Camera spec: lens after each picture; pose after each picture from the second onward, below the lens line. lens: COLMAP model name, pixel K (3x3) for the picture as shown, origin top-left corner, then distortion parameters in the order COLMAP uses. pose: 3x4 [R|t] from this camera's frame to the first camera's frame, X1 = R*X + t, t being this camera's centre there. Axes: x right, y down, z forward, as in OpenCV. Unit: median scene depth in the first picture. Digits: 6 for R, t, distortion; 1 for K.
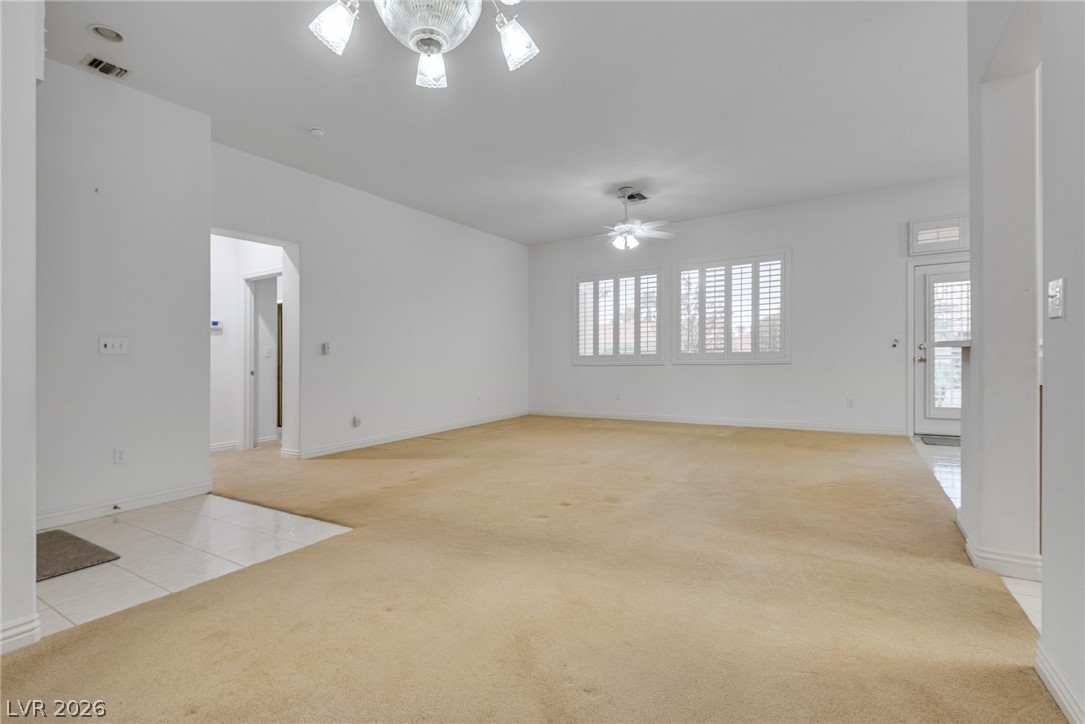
lens RADIAL K [[487.3, 0, 538.3], [0, 487.3, 364.2], [0, 0, 1]] dist [0.005730, 0.000794]
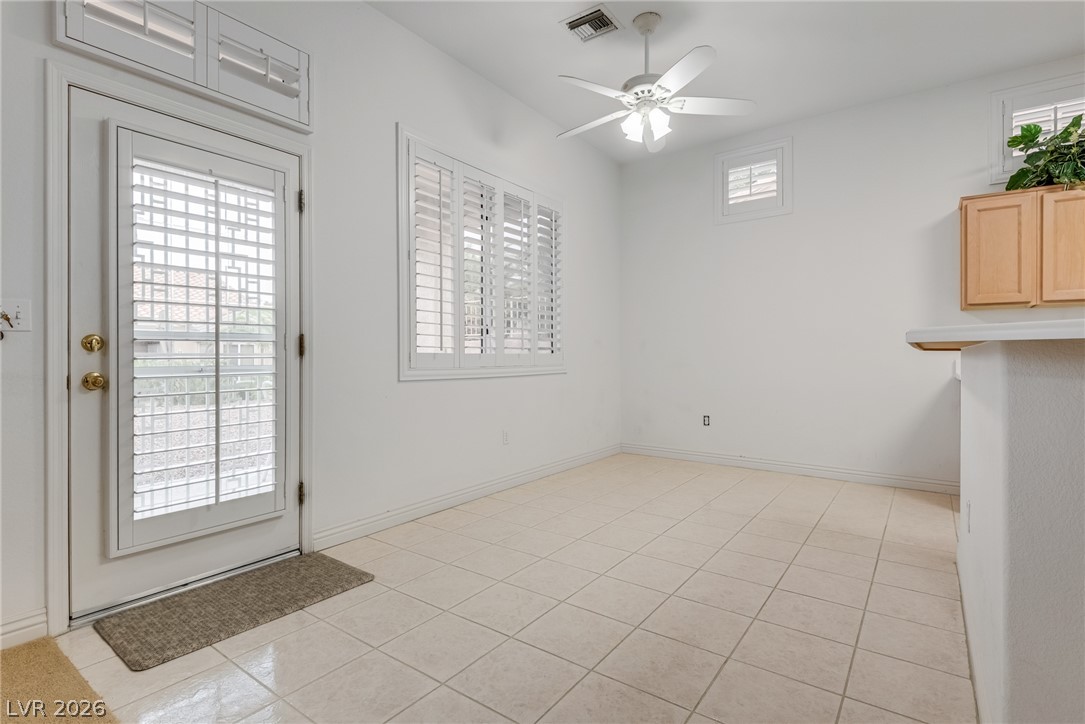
lens RADIAL K [[514.1, 0, 556.2], [0, 514.1, 355.9], [0, 0, 1]] dist [0.026989, -0.015923]
pose [[0.038195, 0.019832, 0.999073, 0.453383], [0.018712, 0.999614, -0.020559, -0.013854], [-0.999095, 0.019480, 0.037810, 0.682732]]
